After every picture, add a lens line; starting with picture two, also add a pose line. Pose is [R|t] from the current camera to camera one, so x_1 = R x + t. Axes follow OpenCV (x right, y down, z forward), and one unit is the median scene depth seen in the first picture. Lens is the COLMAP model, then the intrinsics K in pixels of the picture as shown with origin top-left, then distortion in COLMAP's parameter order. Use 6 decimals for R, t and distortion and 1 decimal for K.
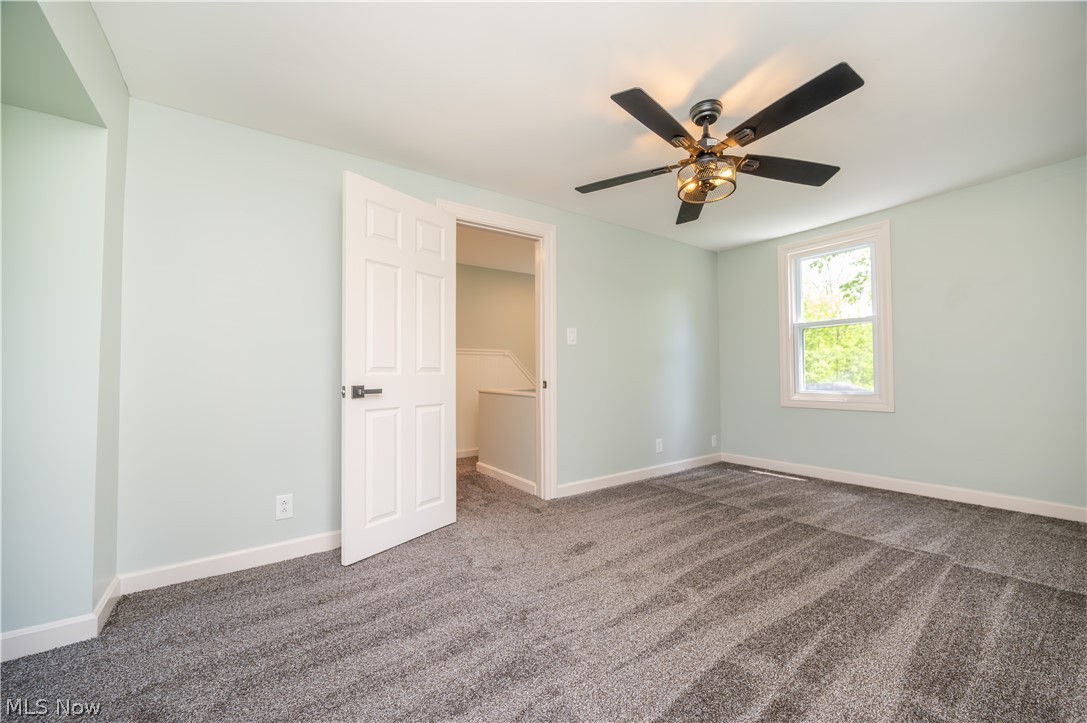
lens RADIAL K [[429.8, 0, 547.8], [0, 429.8, 363.1], [0, 0, 1]] dist [-0.001100, -0.000260]
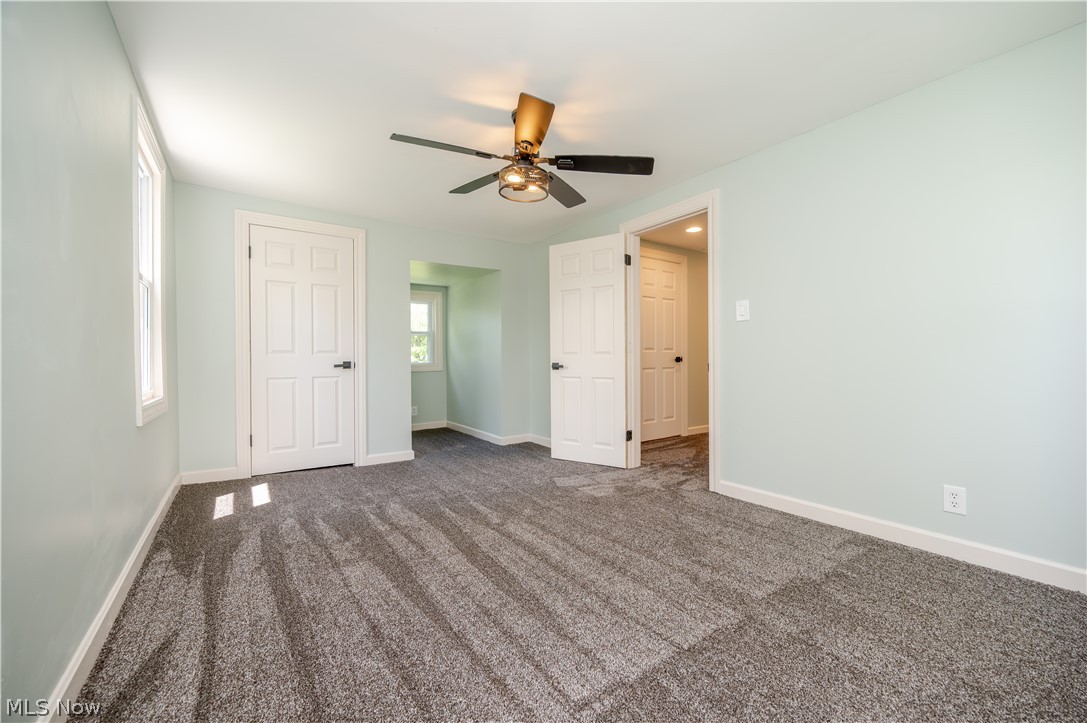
lens RADIAL K [[429.8, 0, 542.8], [0, 429.8, 358.2], [0, 0, 1]] dist [-0.001100, -0.000260]
pose [[-0.002048, 0.016042, -0.999869, 1.300328], [0.039495, 0.999092, 0.015948, 0.002131], [0.999218, -0.039458, -0.002679, 0.909607]]
